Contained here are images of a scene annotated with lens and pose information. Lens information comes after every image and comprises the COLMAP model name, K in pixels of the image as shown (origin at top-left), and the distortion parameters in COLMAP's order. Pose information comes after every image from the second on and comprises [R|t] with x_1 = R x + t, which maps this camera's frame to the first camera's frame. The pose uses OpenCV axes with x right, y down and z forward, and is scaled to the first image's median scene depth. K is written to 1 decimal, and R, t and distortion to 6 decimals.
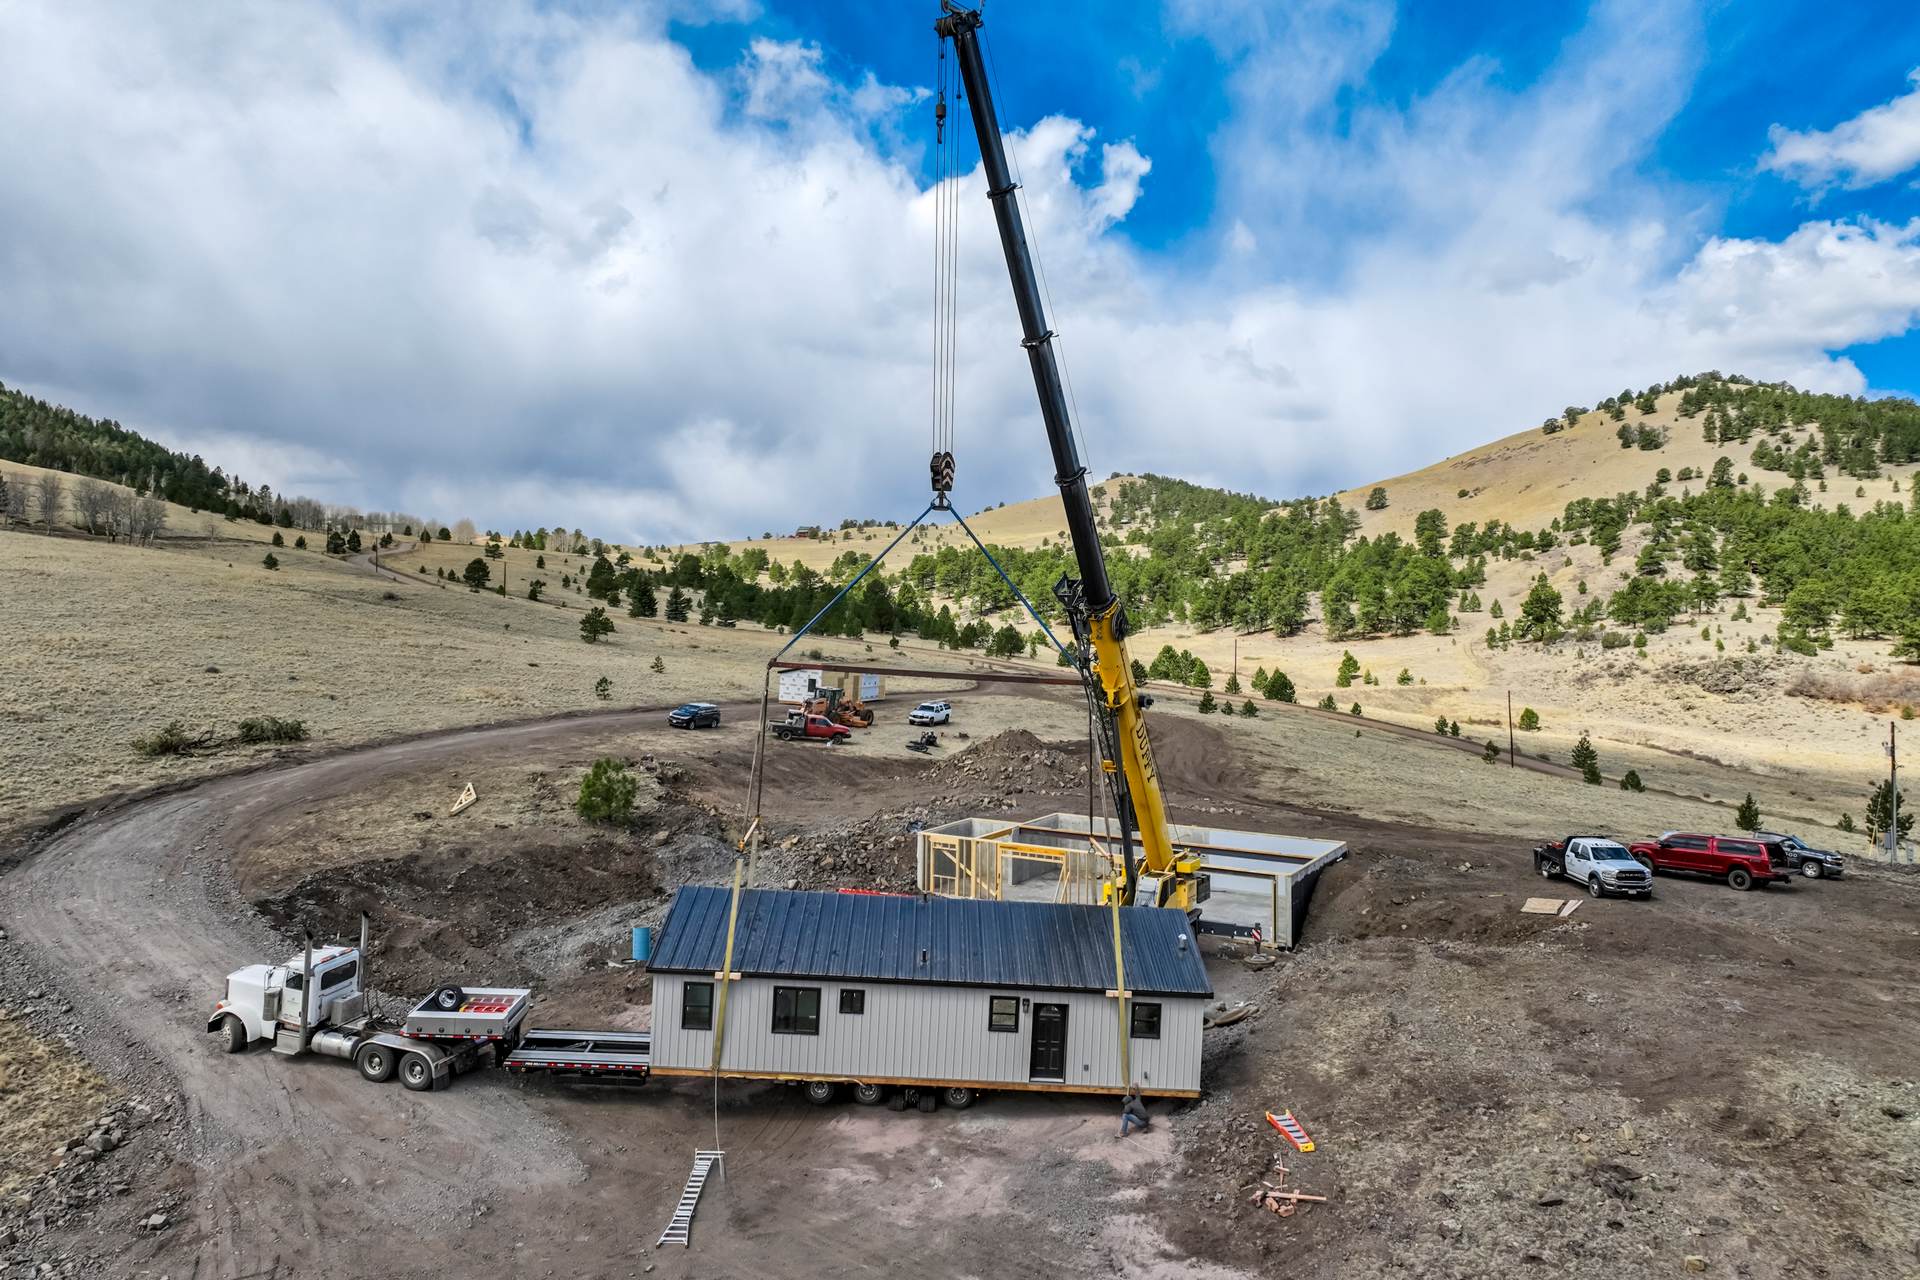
lens RADIAL K [[1343.8, 0, 963.0], [0, 1343.8, 559.3], [0, 0, 1]] dist [0.001368, 0.012923]
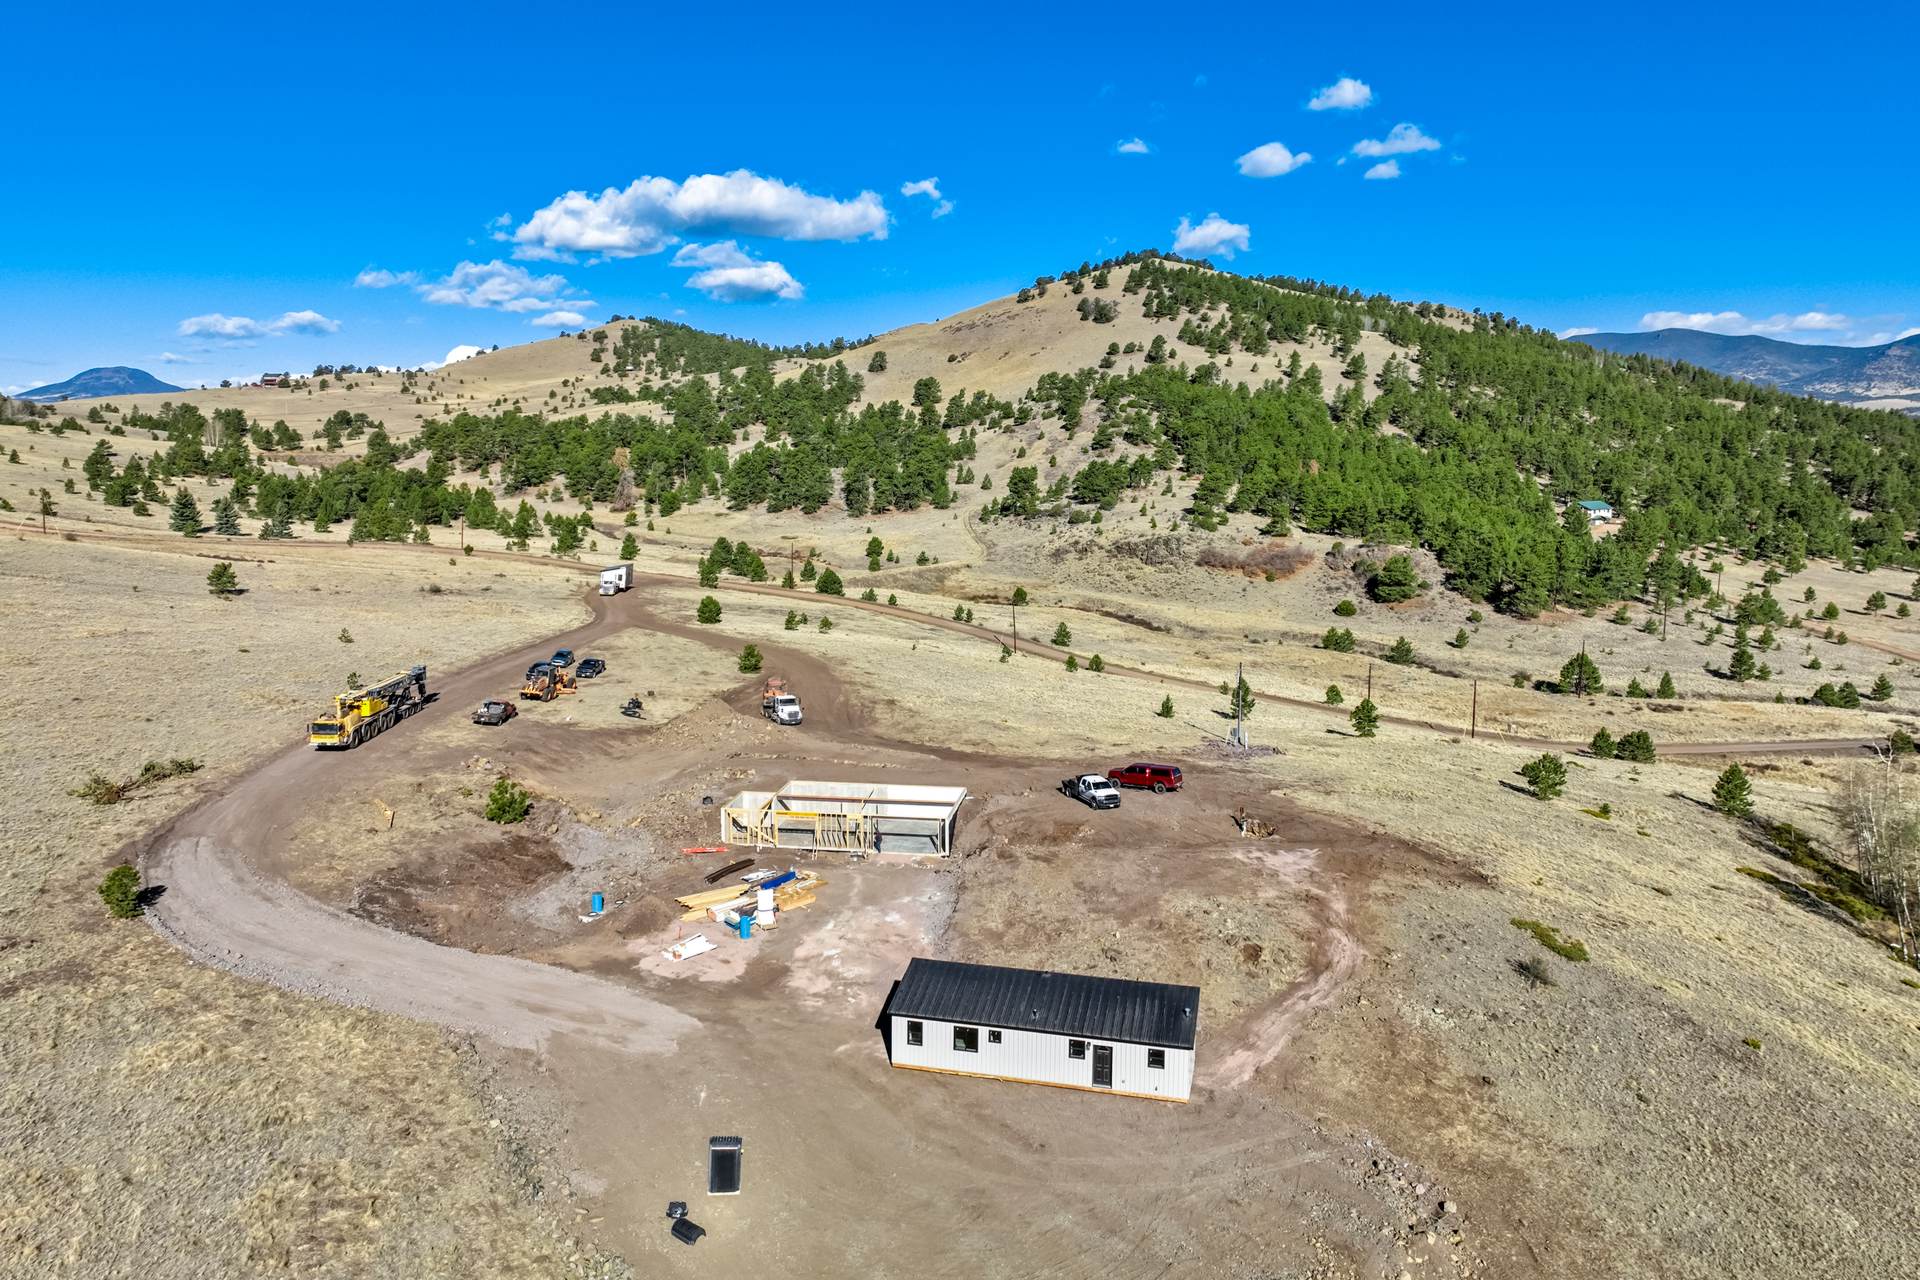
lens RADIAL K [[1339.3, 0, 964.6], [0, 1339.3, 563.3], [0, 0, 1]] dist [0.001198, 0.009153]
pose [[0.931374, -0.047414, 0.360964, -0.050972], [0.000761, 0.991735, 0.128303, -0.046369], [-0.364064, -0.119223, 0.923712, -0.089246]]
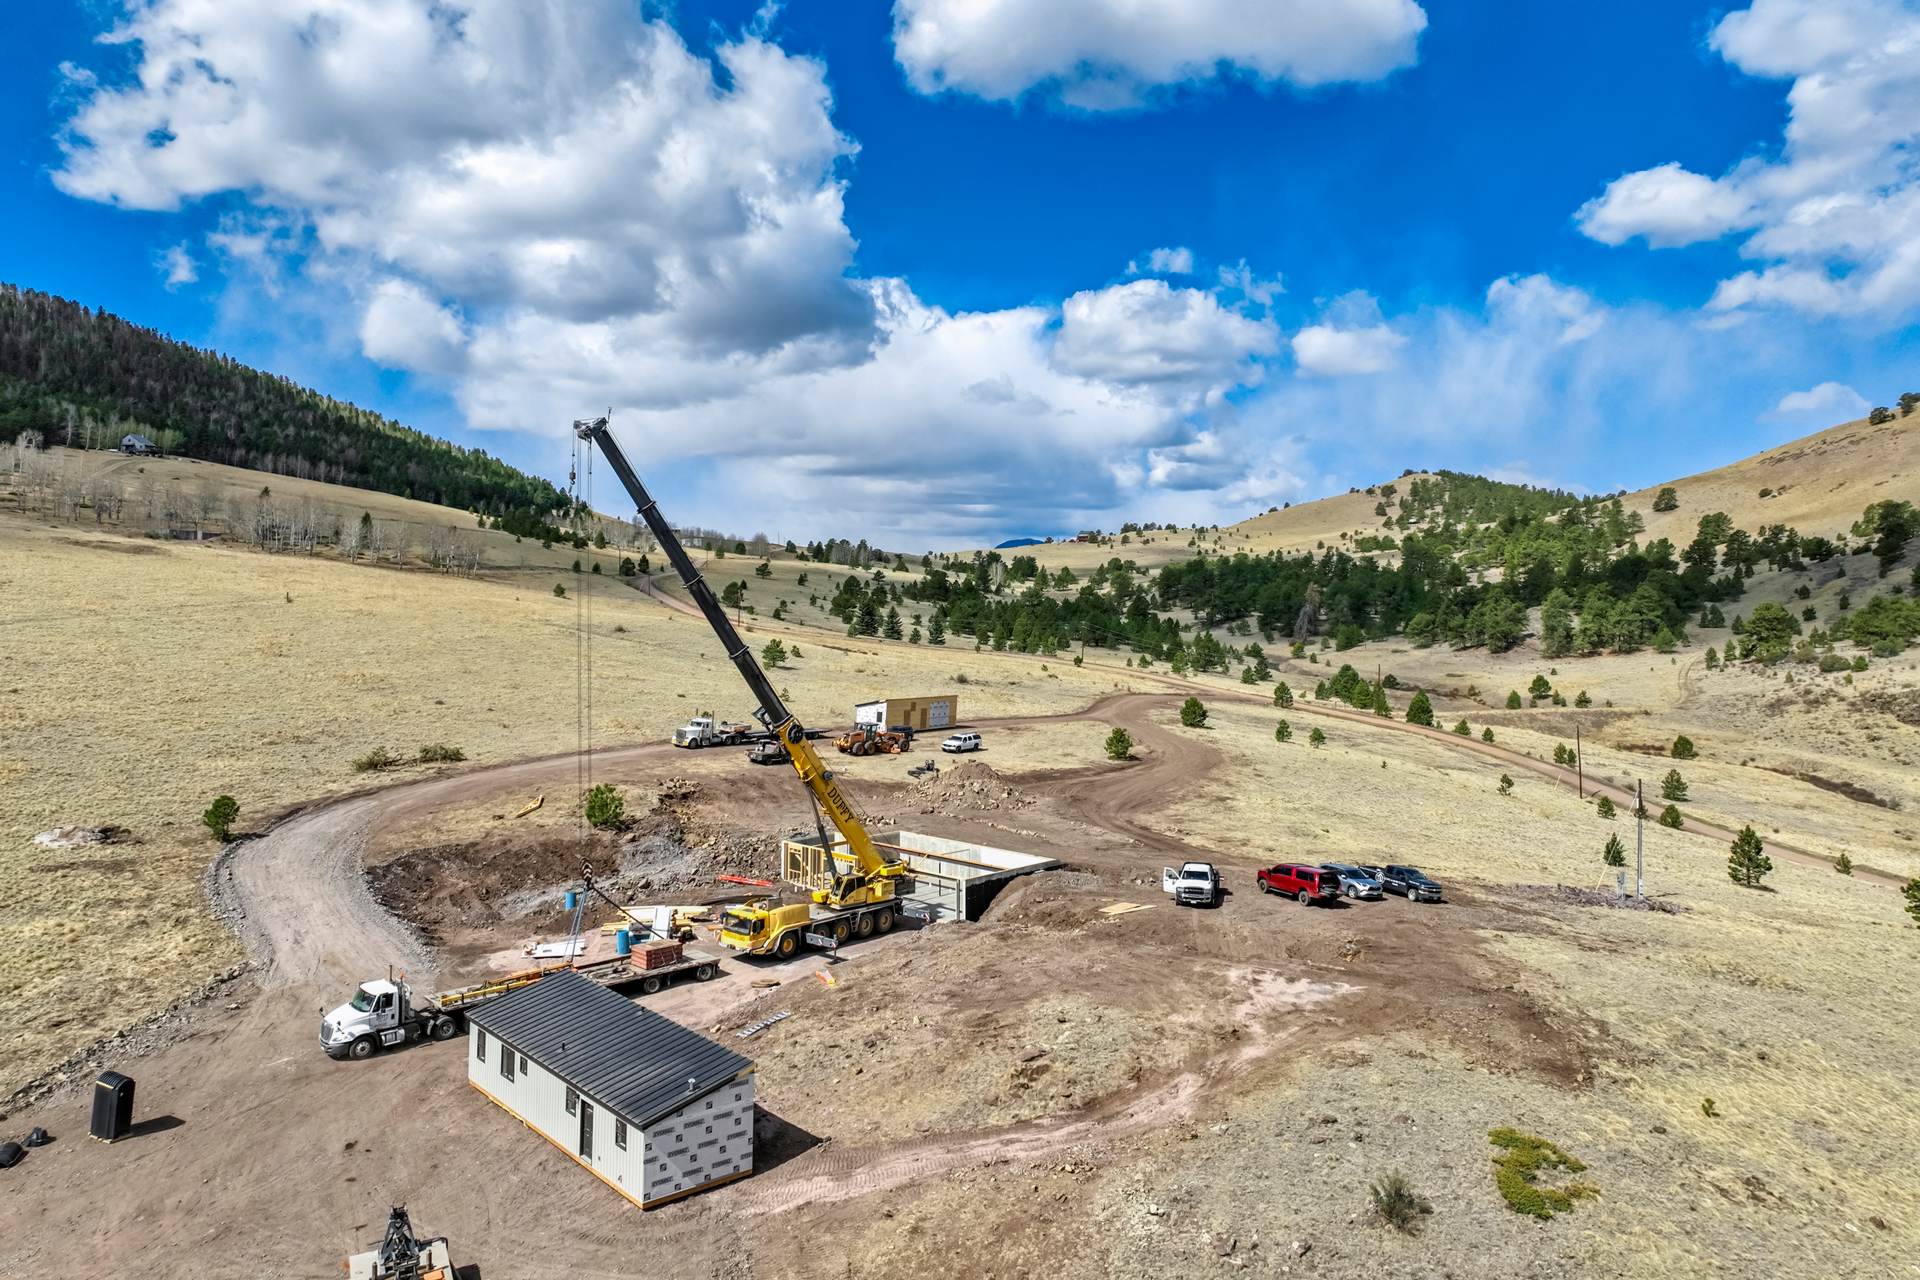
lens RADIAL K [[1335.4, 0, 963.8], [0, 1335.4, 564.2], [0, 0, 1]] dist [0.006557, 0.001333]
pose [[0.974429, -0.006403, -0.224605, 0.077080], [0.007749, 0.999957, 0.005110, -0.017190], [0.224562, -0.006719, 0.974437, -0.062581]]
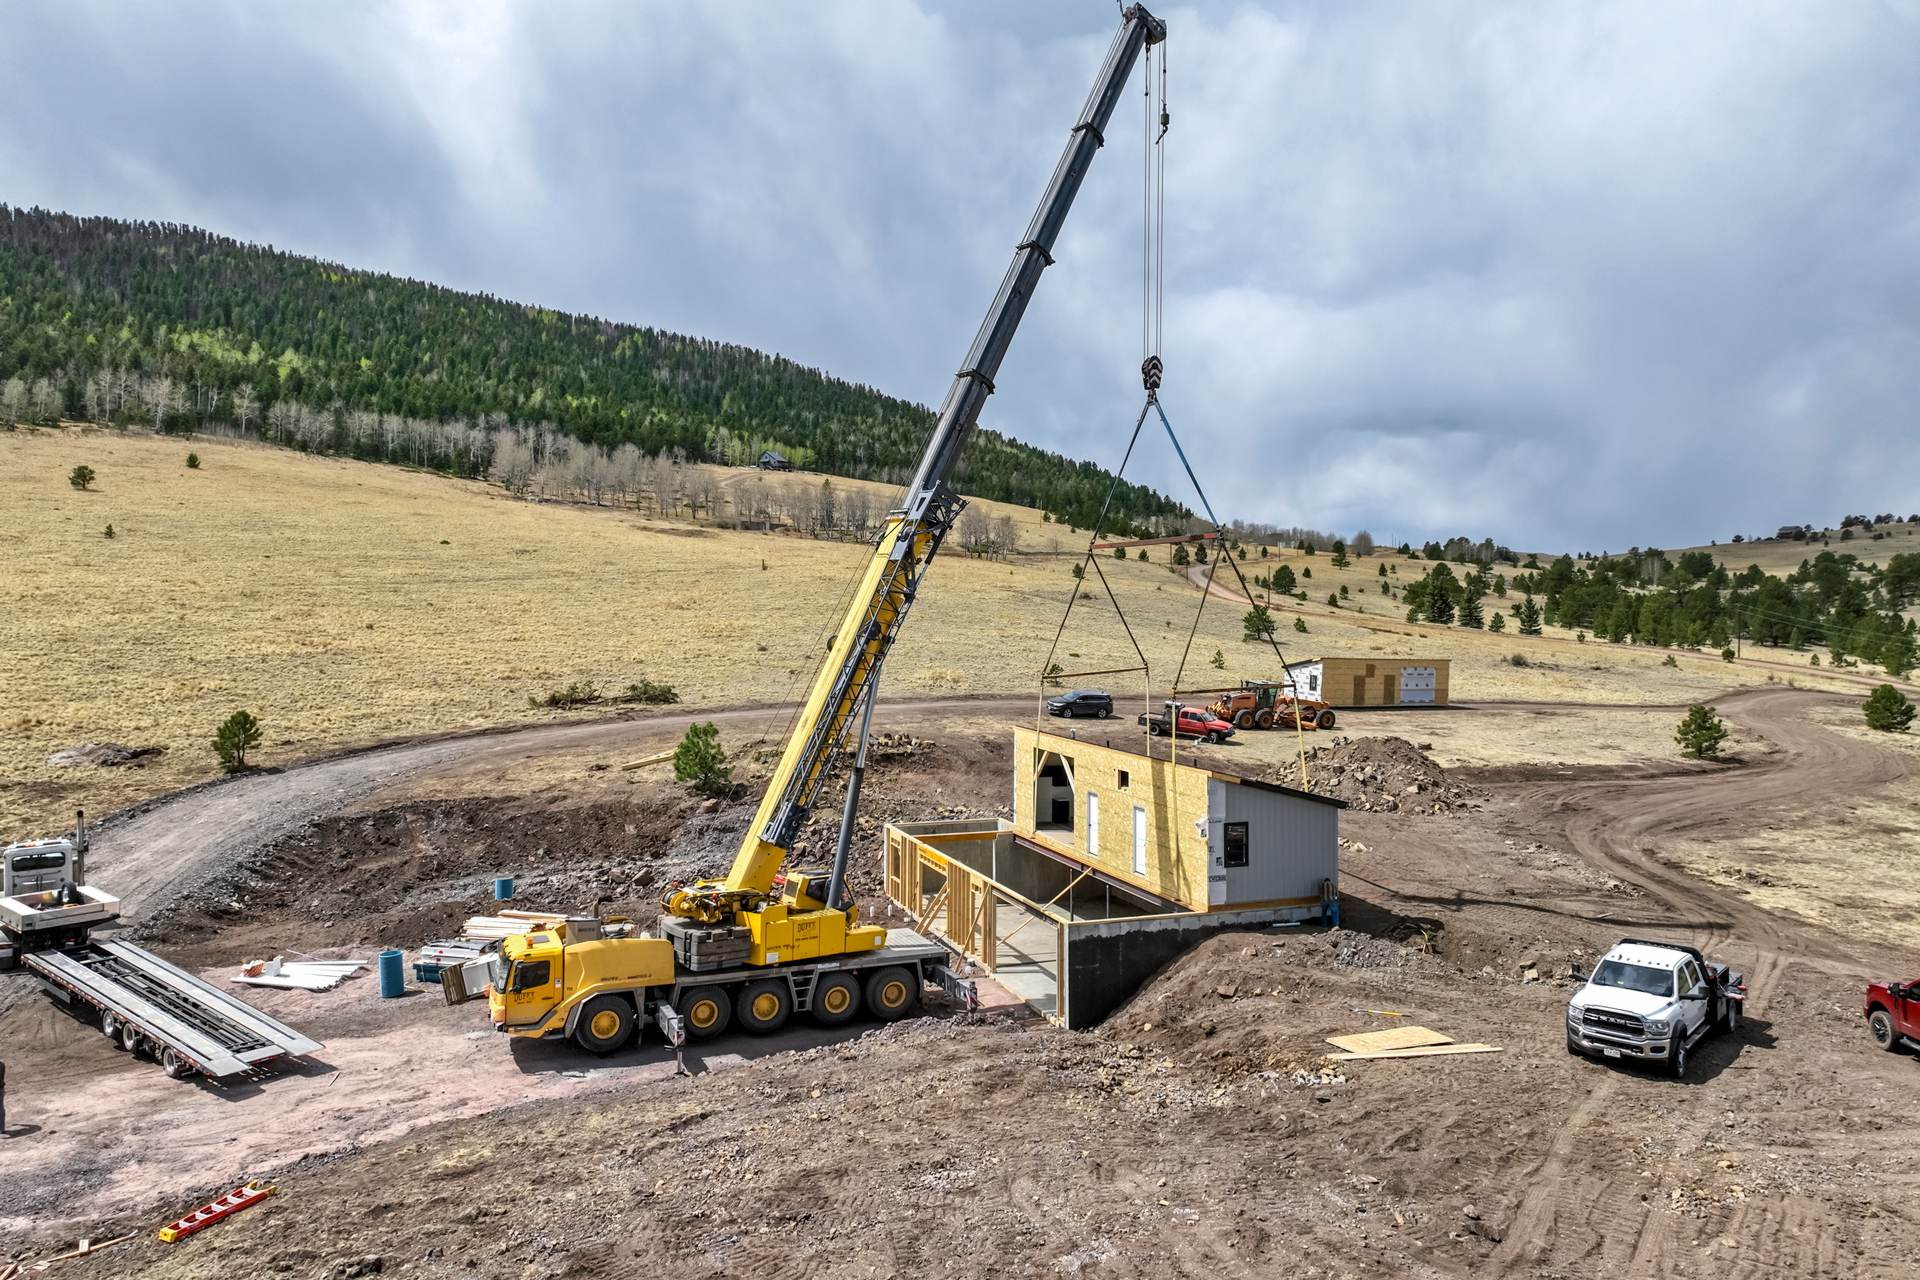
lens RADIAL K [[1343.8, 0, 963.0], [0, 1343.8, 559.3], [0, 0, 1]] dist [0.001368, 0.012923]
pose [[0.769123, -0.027461, -0.638511, 0.084870], [0.019797, 0.999621, -0.019146, 0.008150], [0.638794, 0.002085, 0.769375, 0.057990]]
